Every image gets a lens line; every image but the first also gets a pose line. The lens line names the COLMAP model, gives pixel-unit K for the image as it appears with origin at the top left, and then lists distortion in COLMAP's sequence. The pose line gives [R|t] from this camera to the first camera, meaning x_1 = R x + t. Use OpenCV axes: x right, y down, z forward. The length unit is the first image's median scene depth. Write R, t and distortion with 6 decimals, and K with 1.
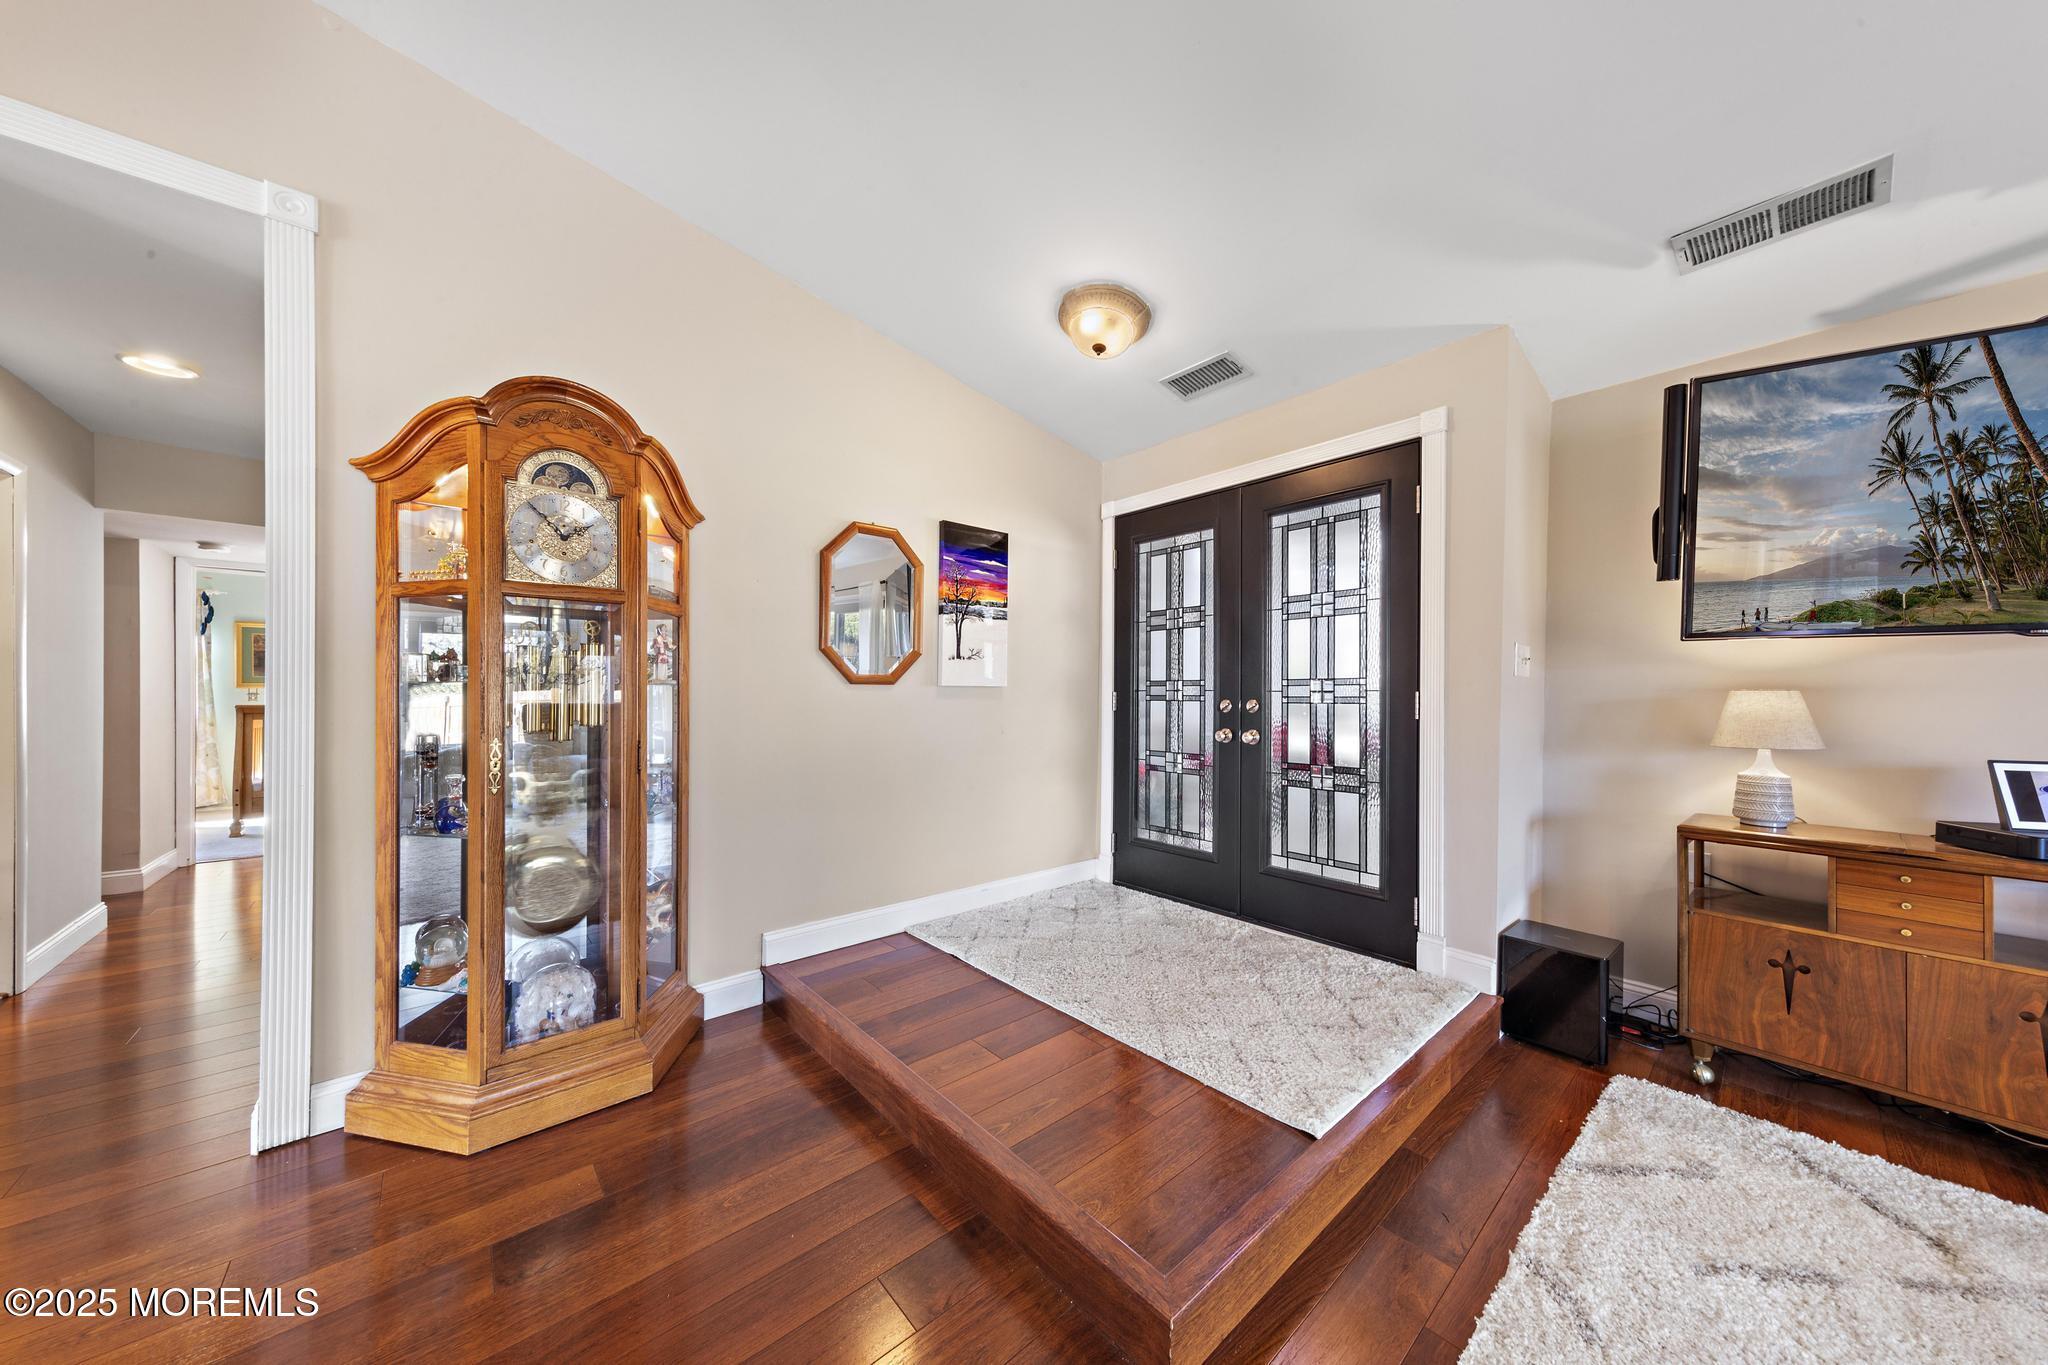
lens RADIAL K [[676.0, 0, 1033.7], [0, 676.0, 692.8], [0, 0, 1]] dist [0.007769, -0.000979]
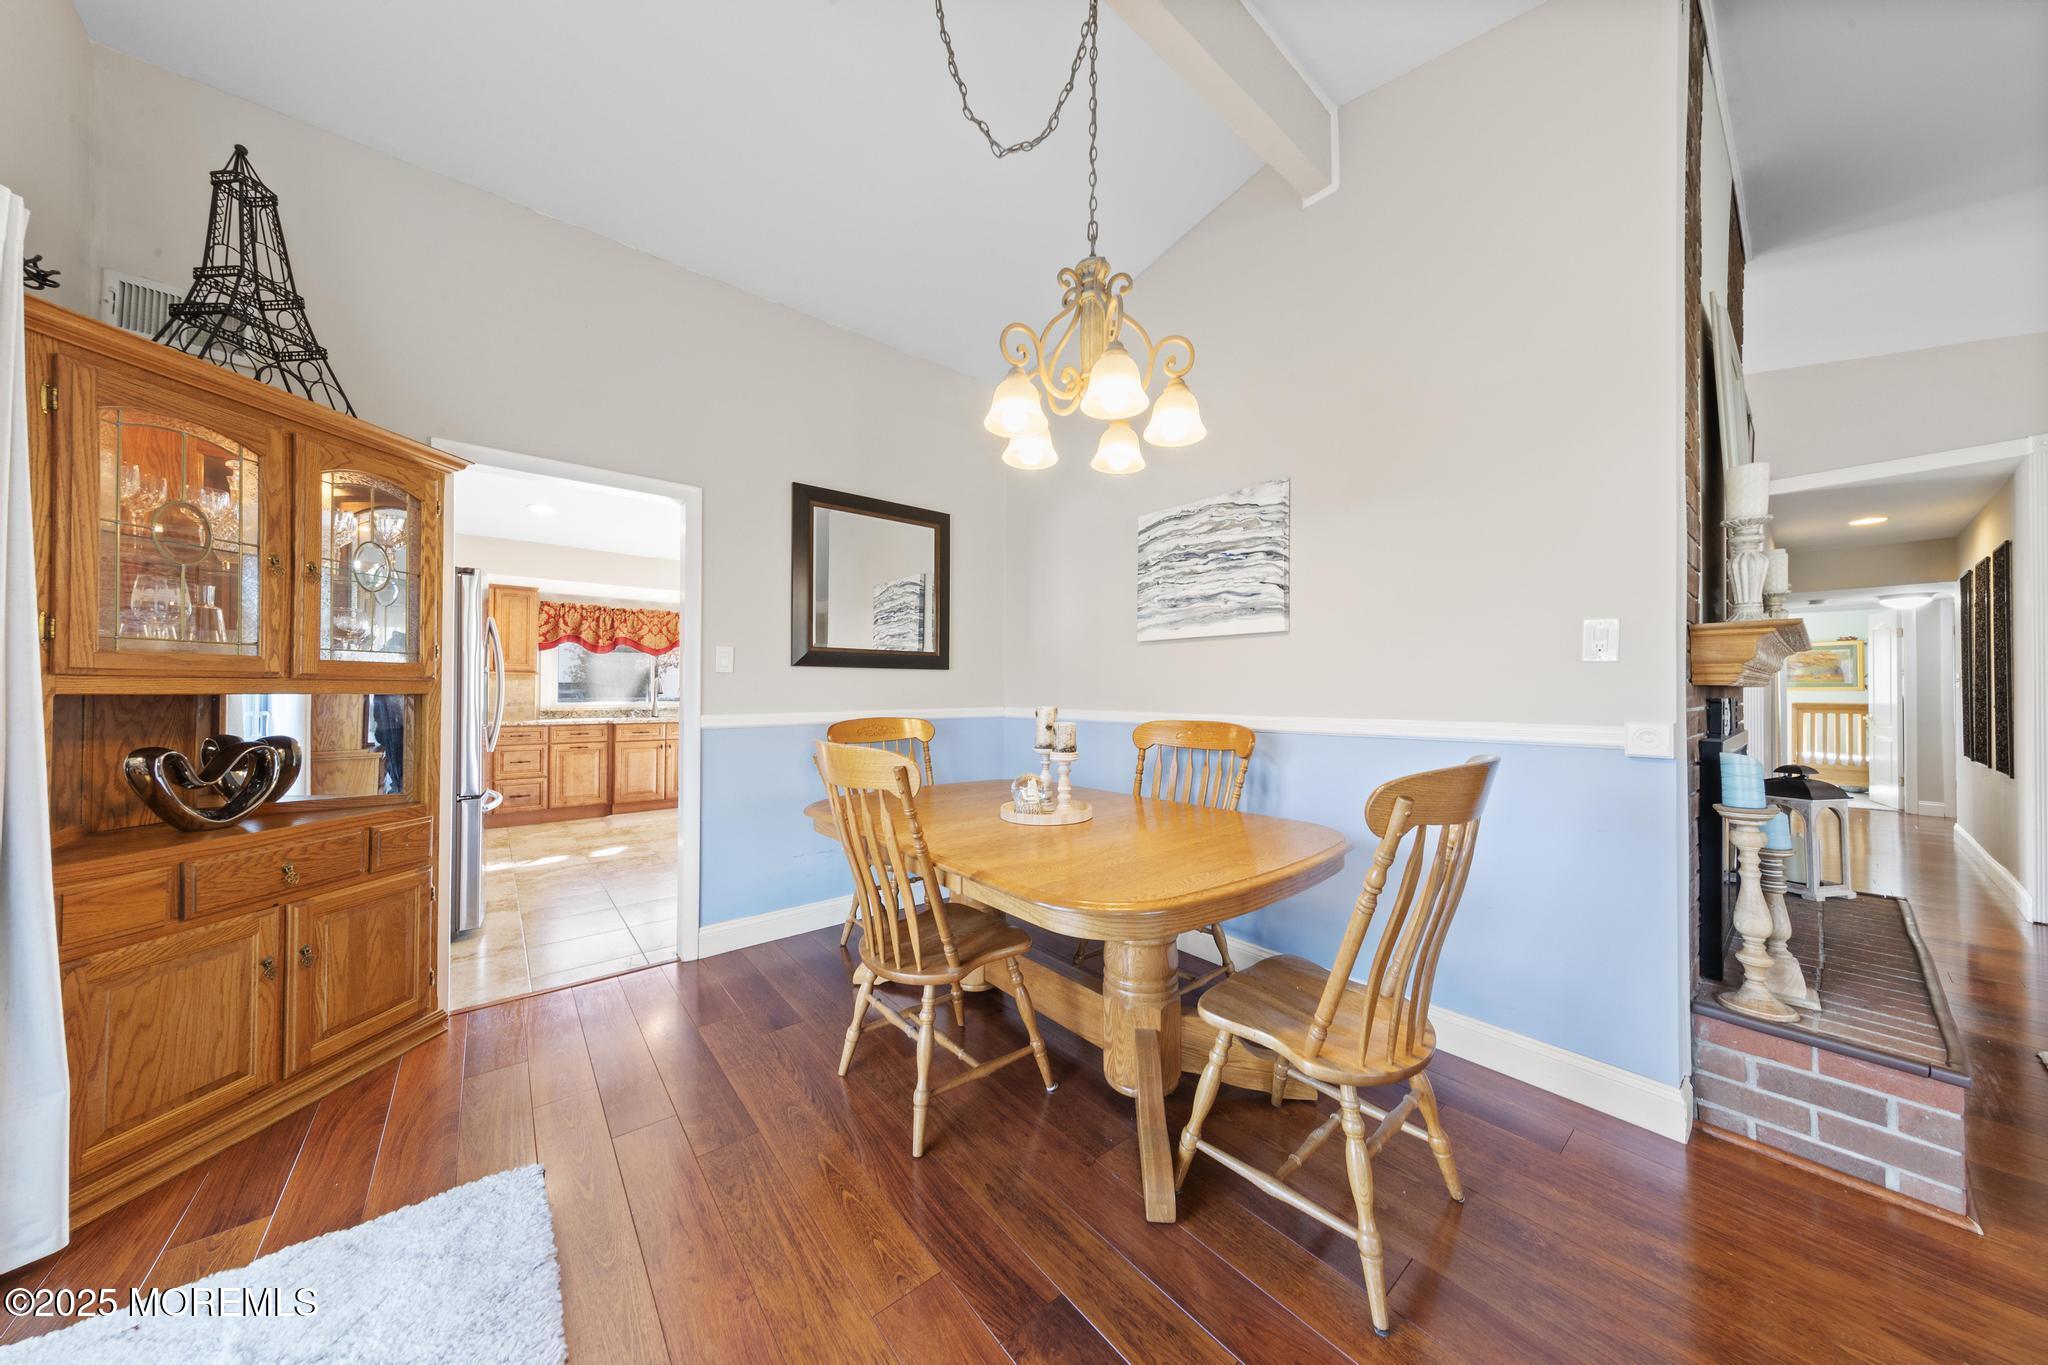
lens RADIAL K [[649.0, 0, 1029.8], [0, 649.0, 687.7], [0, 0, 1]] dist [0.009110, -0.000036]
pose [[-0.024566, -0.012515, -0.999620, 0.636525], [-0.002198, 0.999920, -0.012465, 0.014662], [0.999696, 0.001891, -0.024591, -1.360531]]
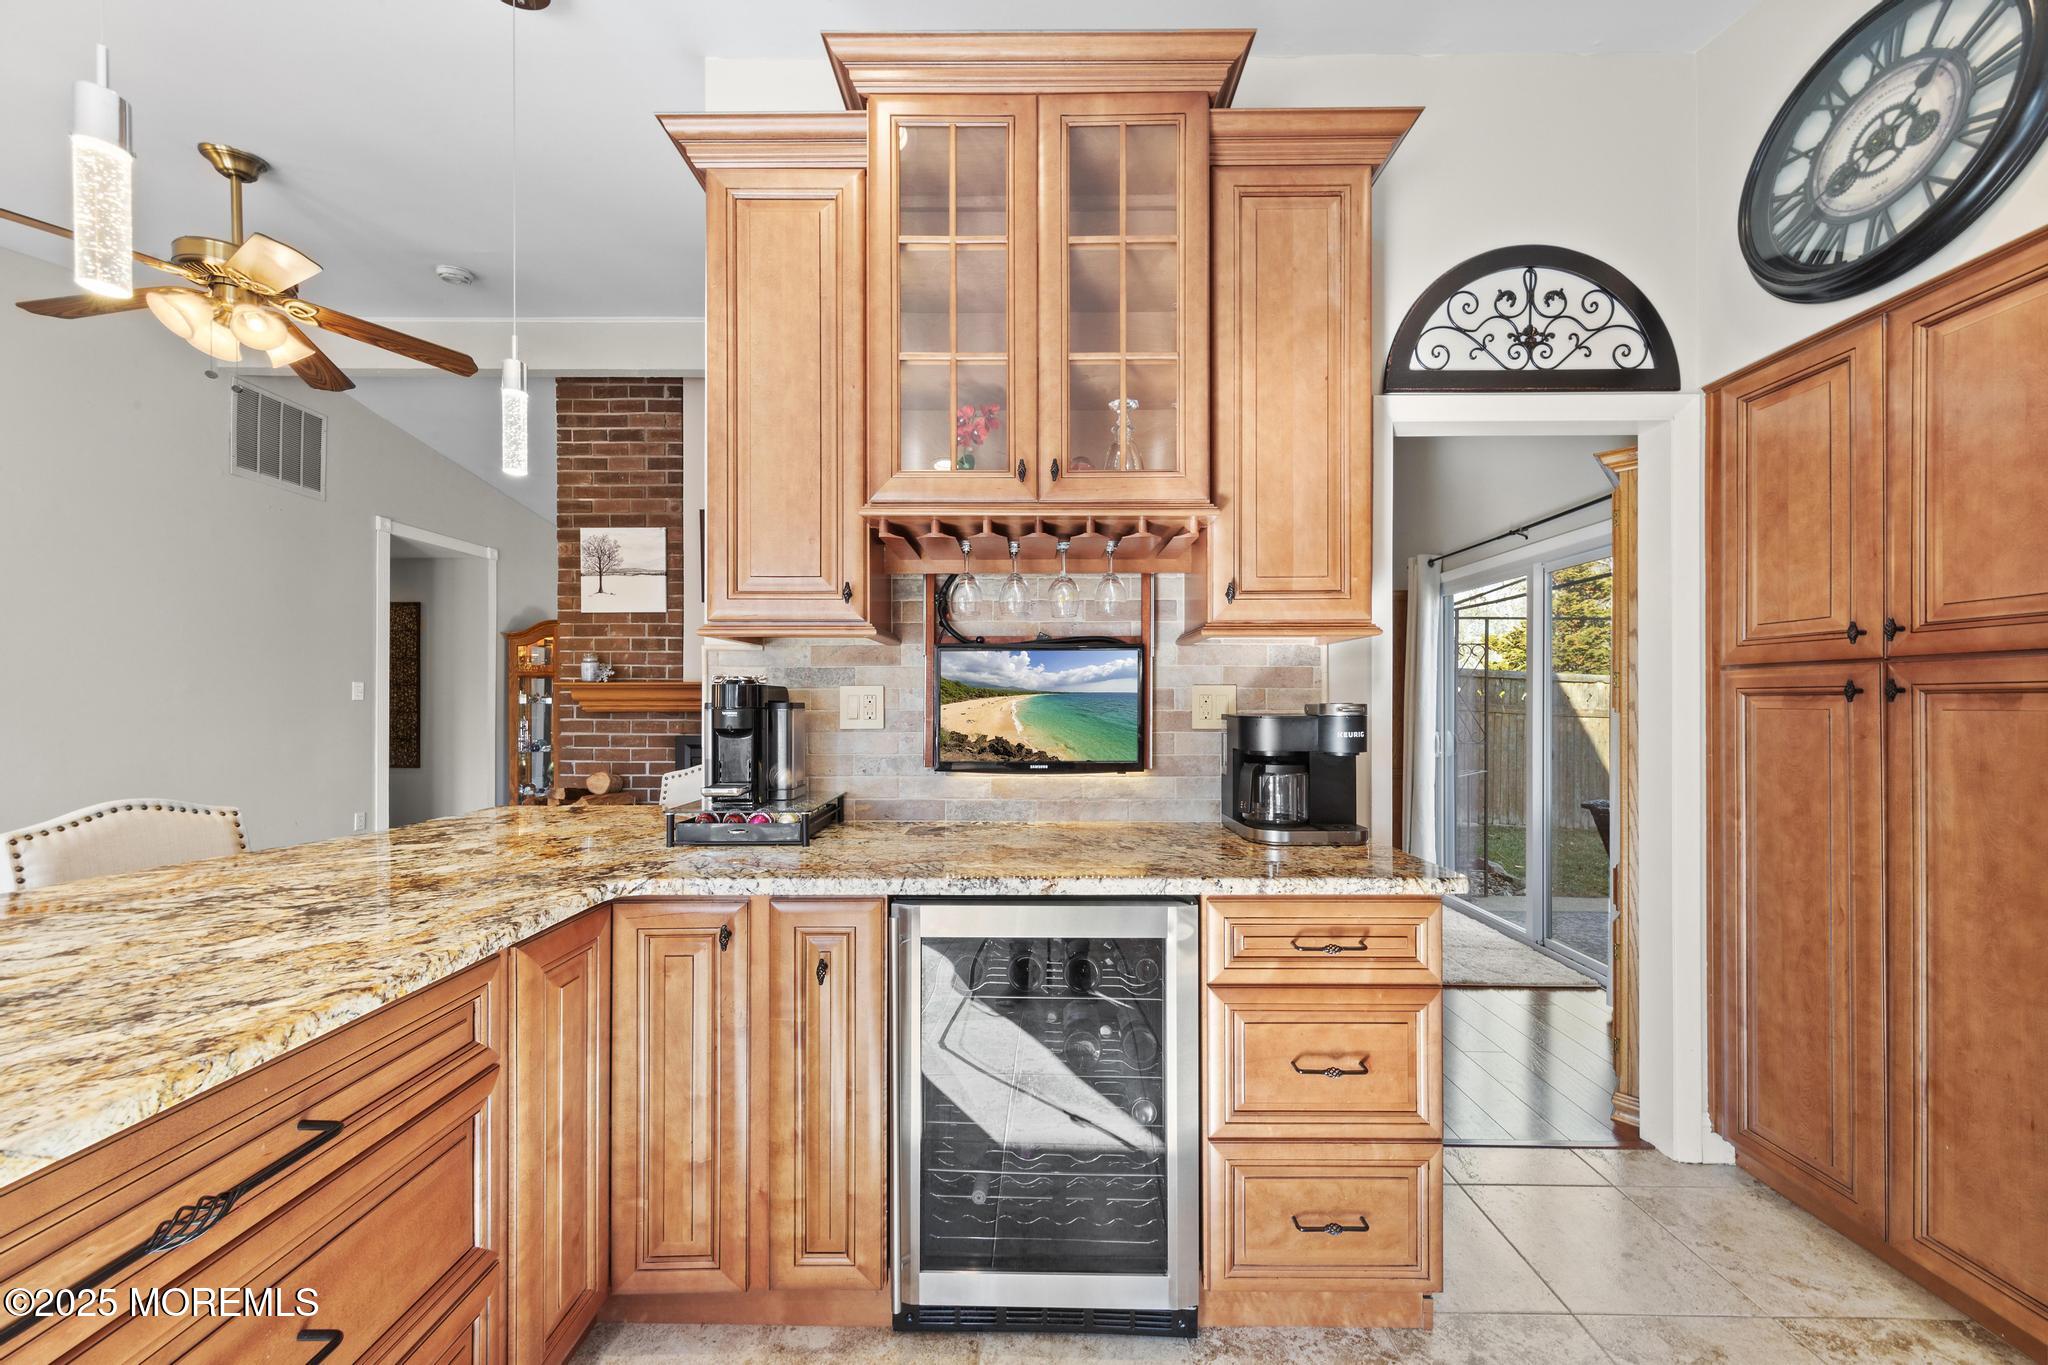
lens RADIAL K [[729.5, 0, 1030.1], [0, 729.5, 702.8], [0, 0, 1]] dist [0.003358, -0.000142]
pose [[0.664690, -0.006036, 0.747095, -1.433371], [0.002975, 0.999981, 0.005433, -0.024402], [-0.747114, -0.001389, 0.664695, -2.280779]]
